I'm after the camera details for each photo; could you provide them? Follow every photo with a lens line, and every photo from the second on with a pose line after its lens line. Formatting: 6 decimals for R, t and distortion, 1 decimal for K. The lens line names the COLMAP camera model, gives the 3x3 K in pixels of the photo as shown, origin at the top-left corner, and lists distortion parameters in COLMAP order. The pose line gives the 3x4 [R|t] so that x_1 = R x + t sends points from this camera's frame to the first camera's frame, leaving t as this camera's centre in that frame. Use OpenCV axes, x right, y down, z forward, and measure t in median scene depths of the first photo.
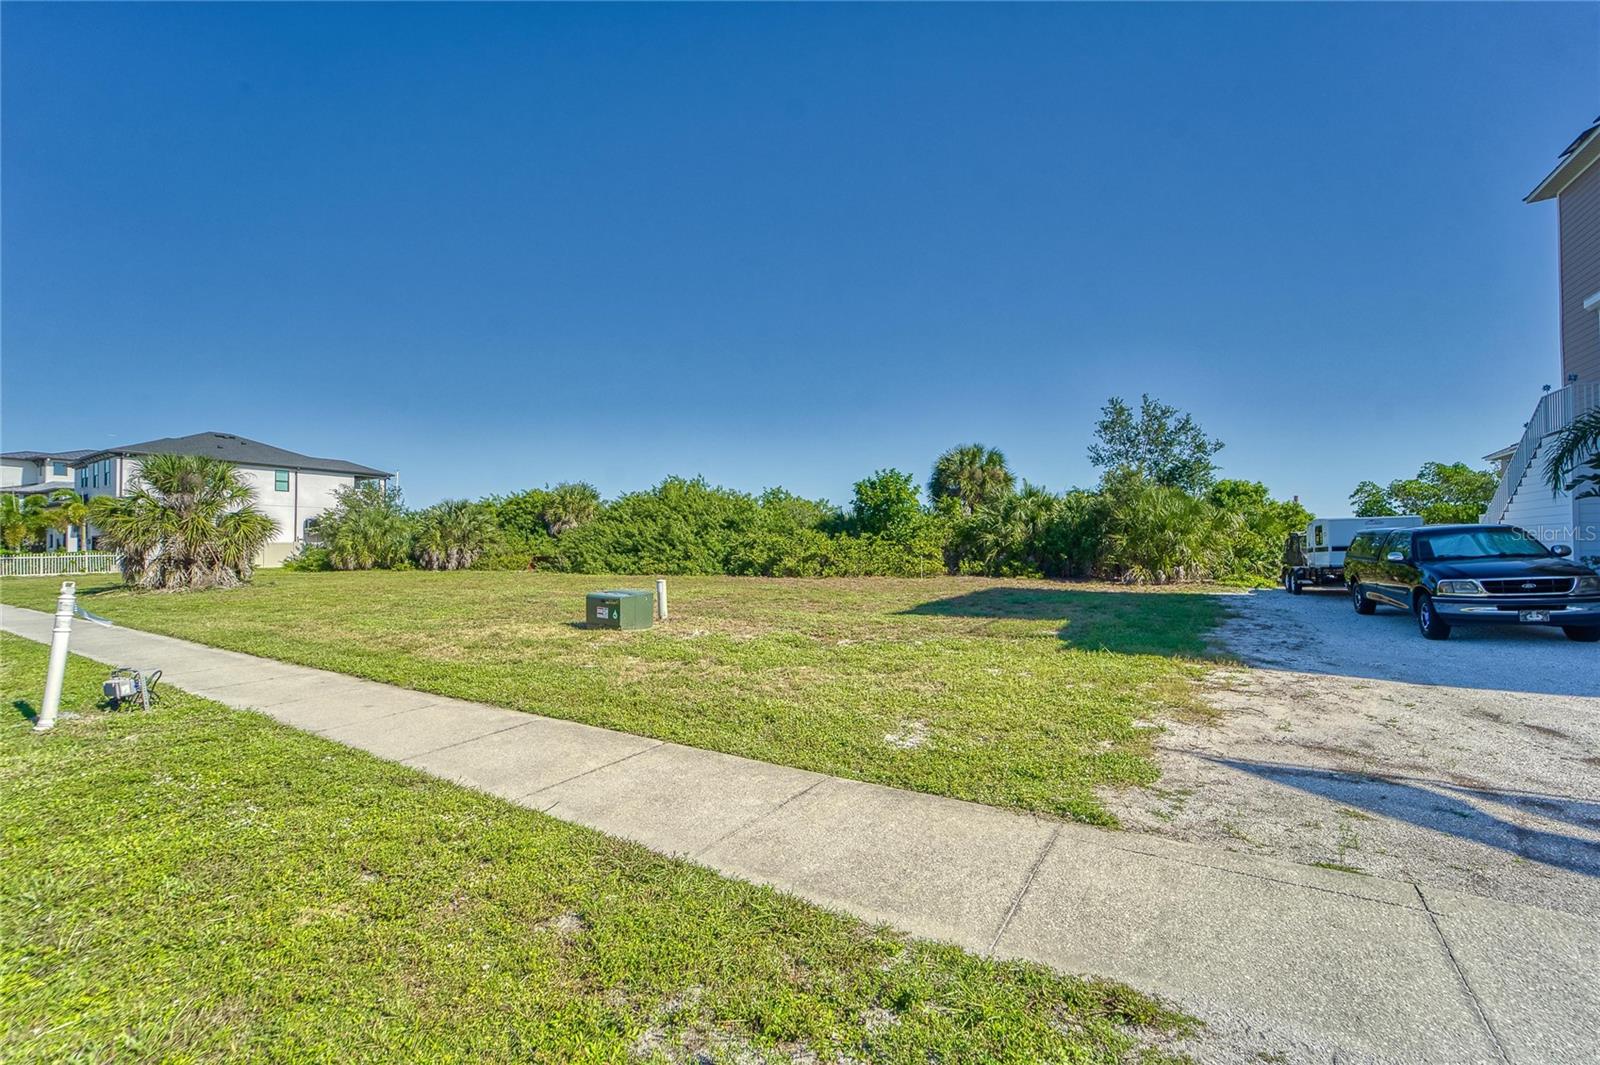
lens RADIAL K [[657.2, 0, 785.4], [0, 657.2, 538.5], [0, 0, 1]] dist [-0.023151, 0.000709]
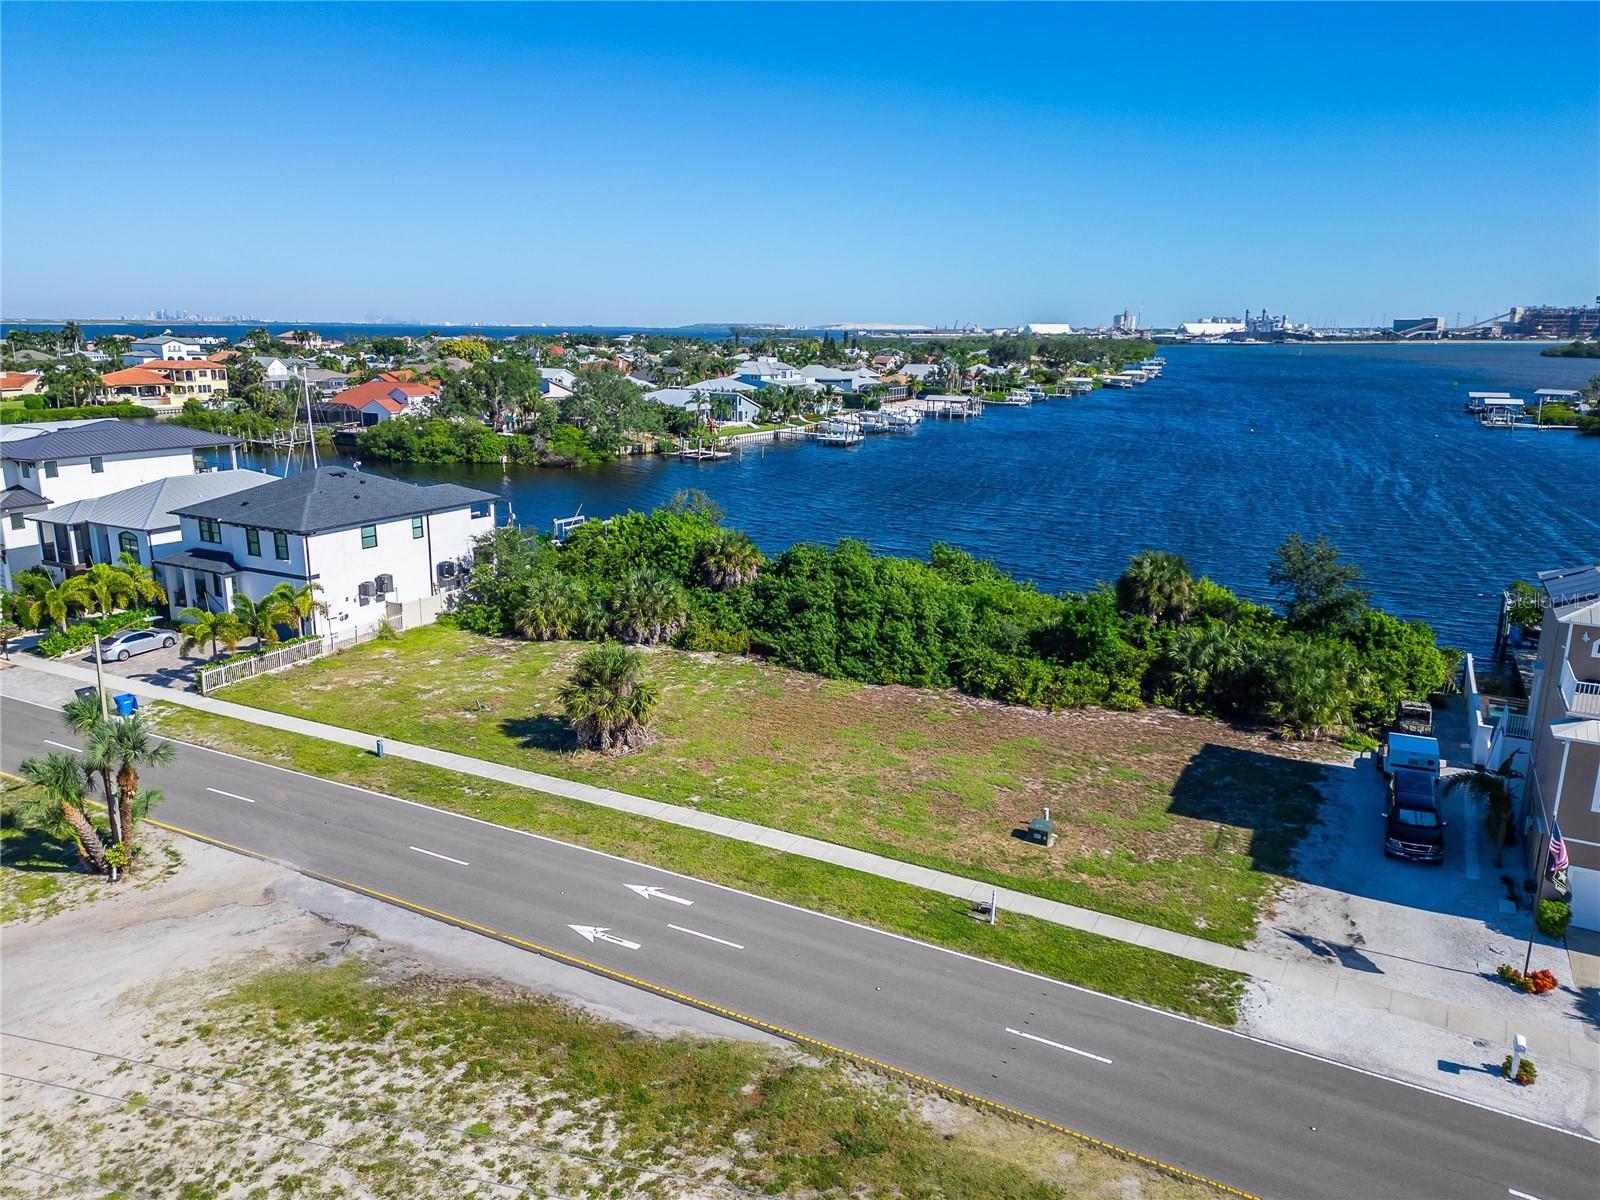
lens RADIAL K [[1127.1, 0, 790.4], [0, 1127.1, 598.2], [0, 0, 1]] dist [0.092075, -0.090343]
pose [[0.998897, 0.001198, 0.046944, -0.475483], [-0.012764, 0.968967, 0.246859, -0.594752], [-0.045191, -0.247186, 0.967914, -0.934541]]
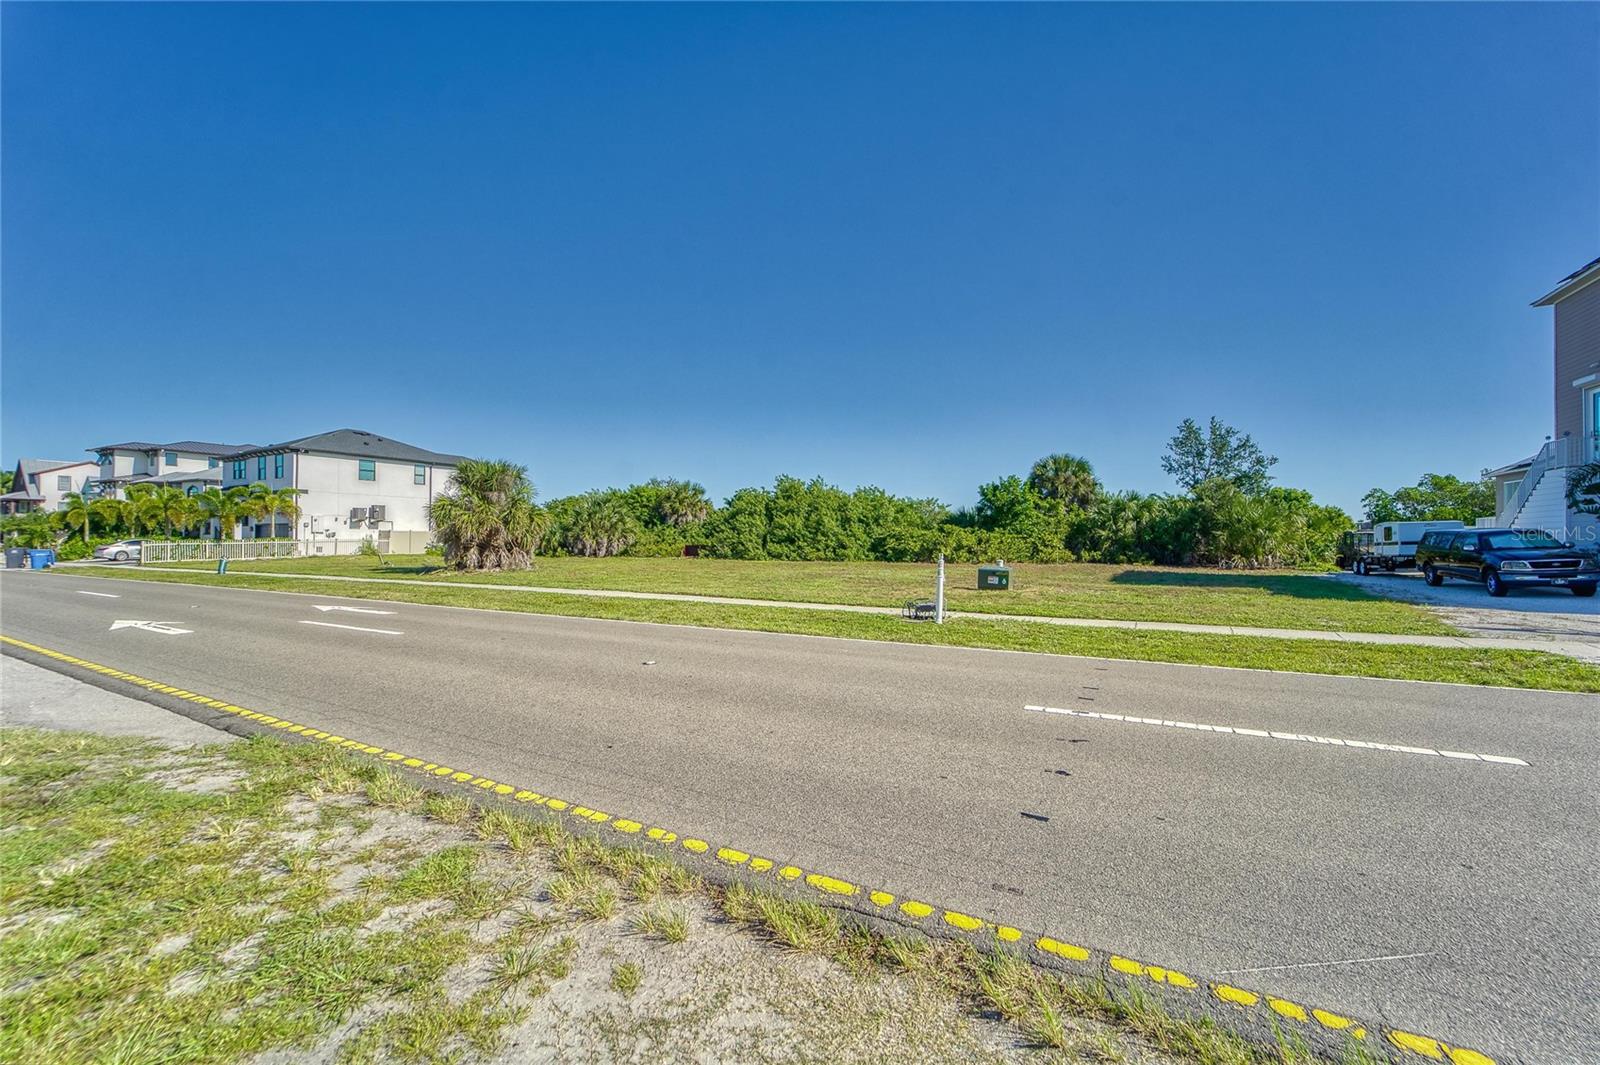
lens RADIAL K [[657.2, 0, 785.4], [0, 657.2, 538.5], [0, 0, 1]] dist [-0.023151, 0.000709]
pose [[0.999169, 0.007557, 0.040045, -0.298440], [-0.008078, 0.999885, 0.012866, -0.000796], [-0.039943, -0.013179, 0.999115, -0.193842]]
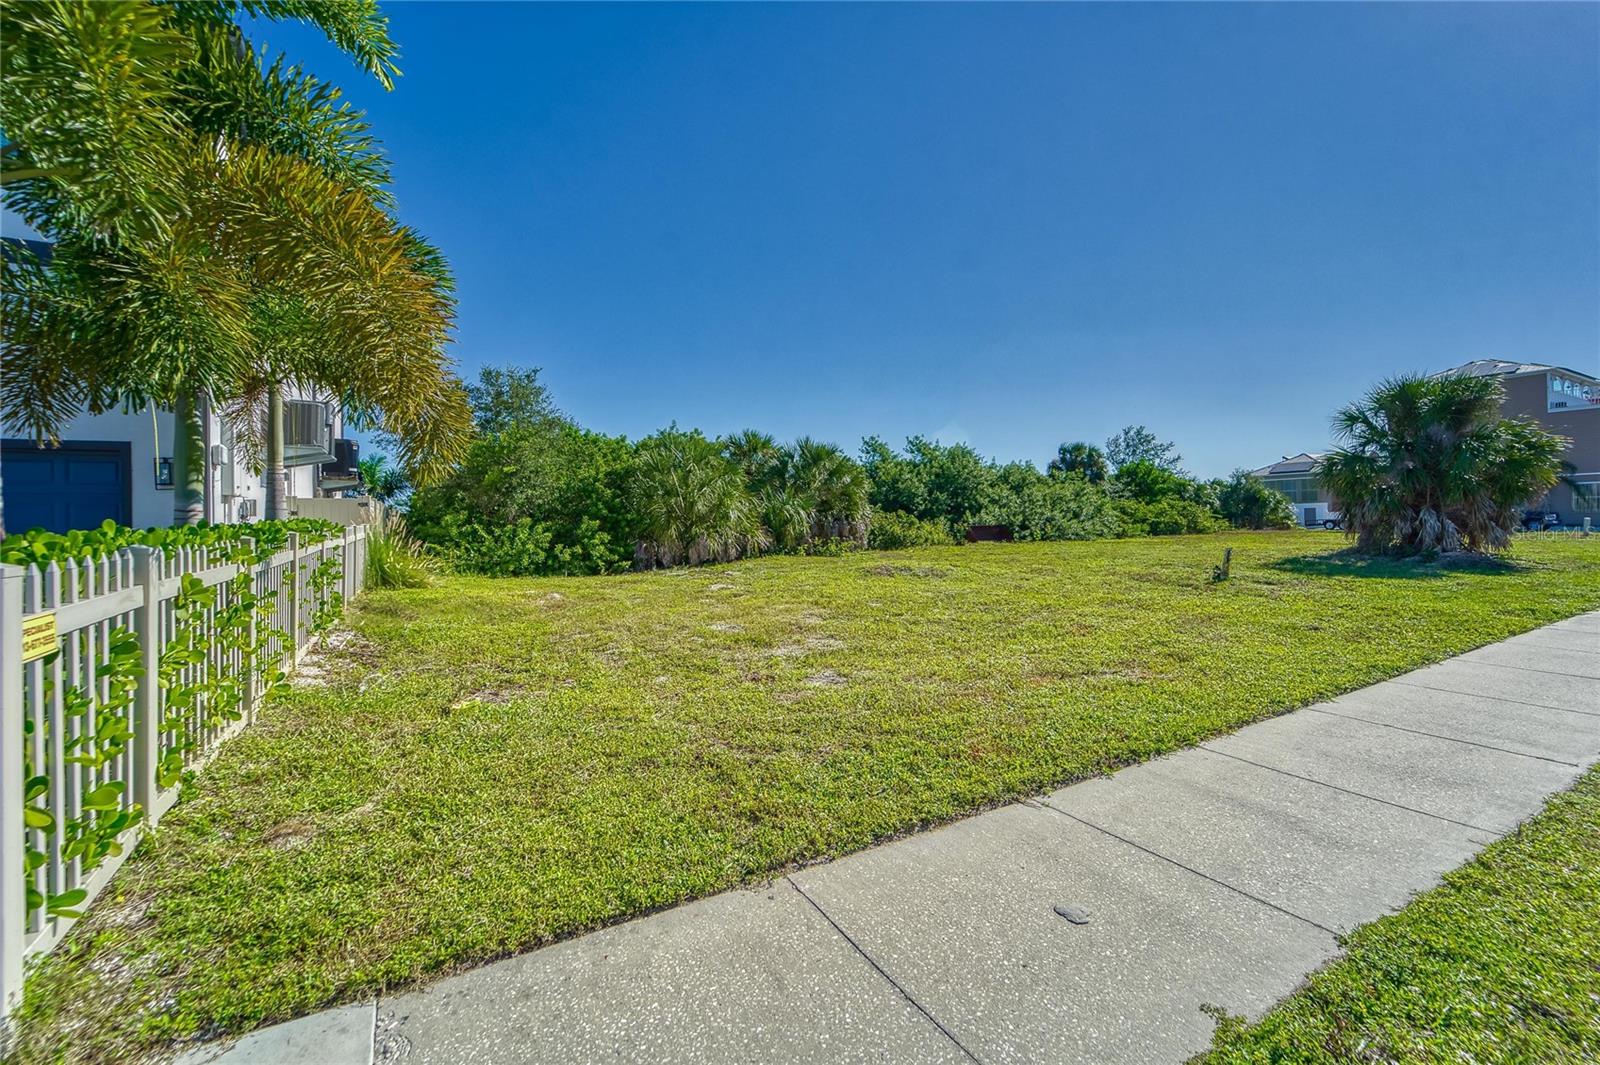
lens RADIAL K [[673.3, 0, 801.1], [0, 673.3, 509.4], [0, 0, 1]] dist [-0.018314, 0.000150]
pose [[0.496544, 0.012664, 0.867919, -1.412107], [0.004446, 0.999843, -0.017133, 0.024499], [-0.868000, 0.012366, 0.496410, 0.902416]]
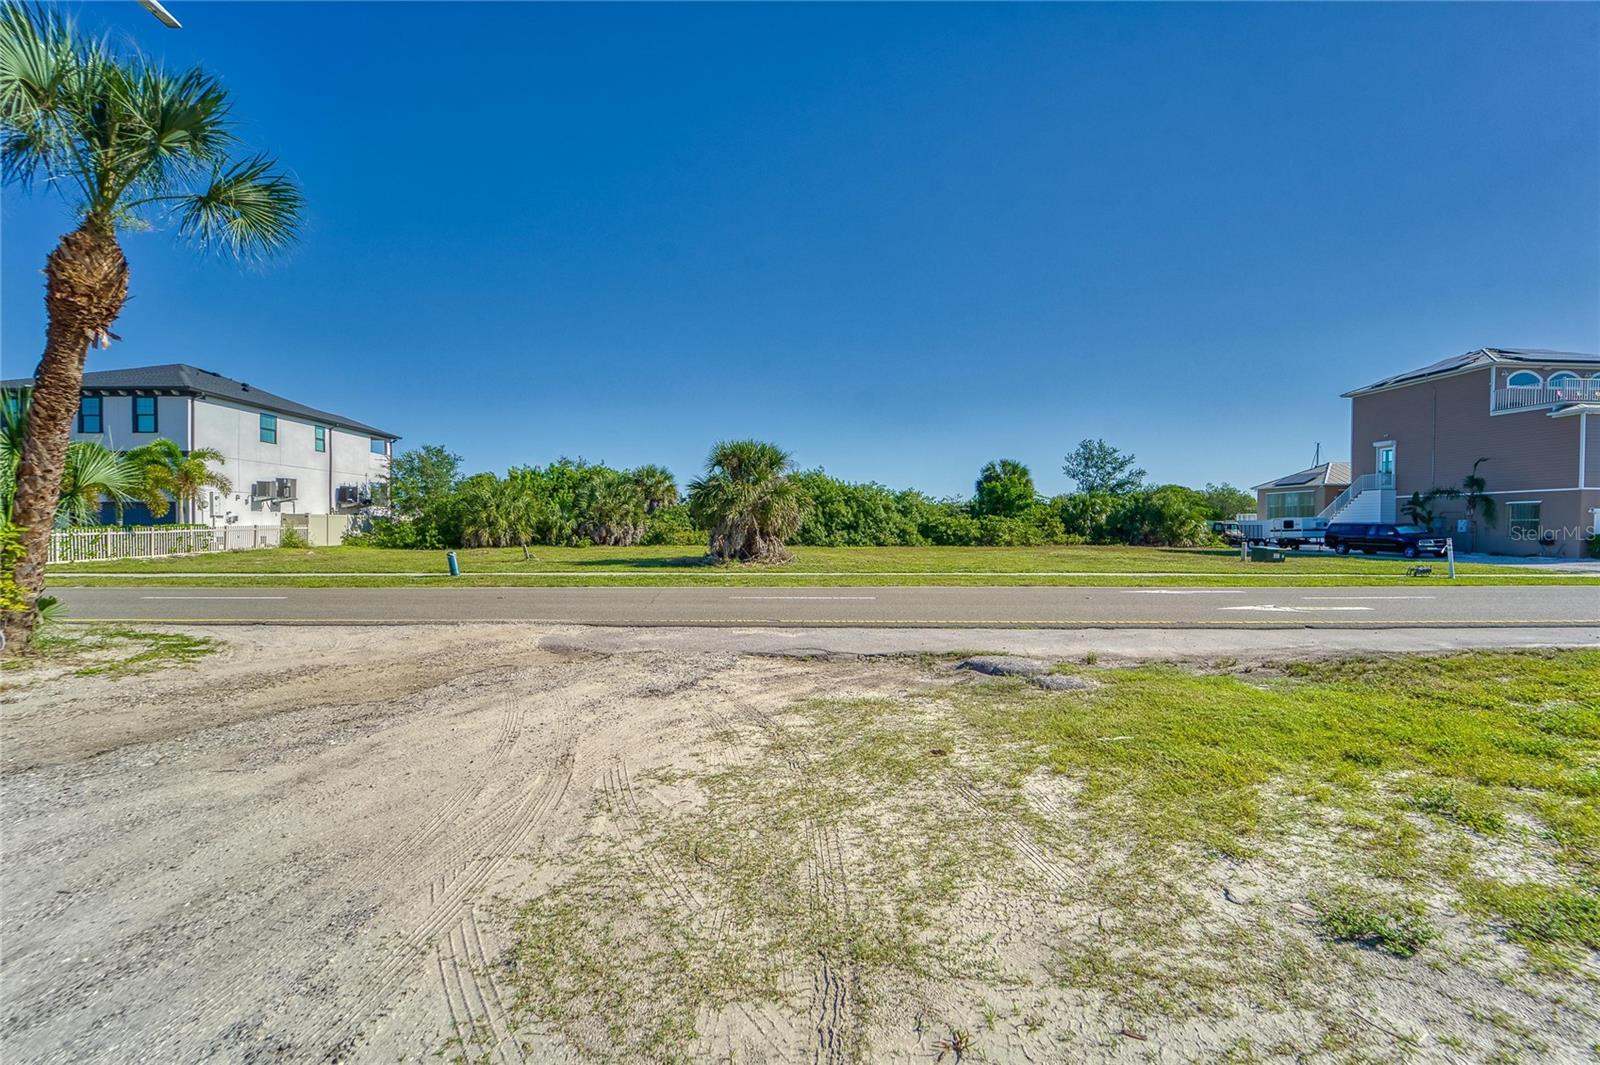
lens RADIAL K [[657.2, 0, 785.4], [0, 657.2, 538.5], [0, 0, 1]] dist [-0.023151, 0.000709]
pose [[0.841530, -0.001821, 0.540208, -1.079394], [-0.016278, 0.999455, 0.028727, 0.004868], [-0.539965, -0.032968, 0.841041, -0.003880]]
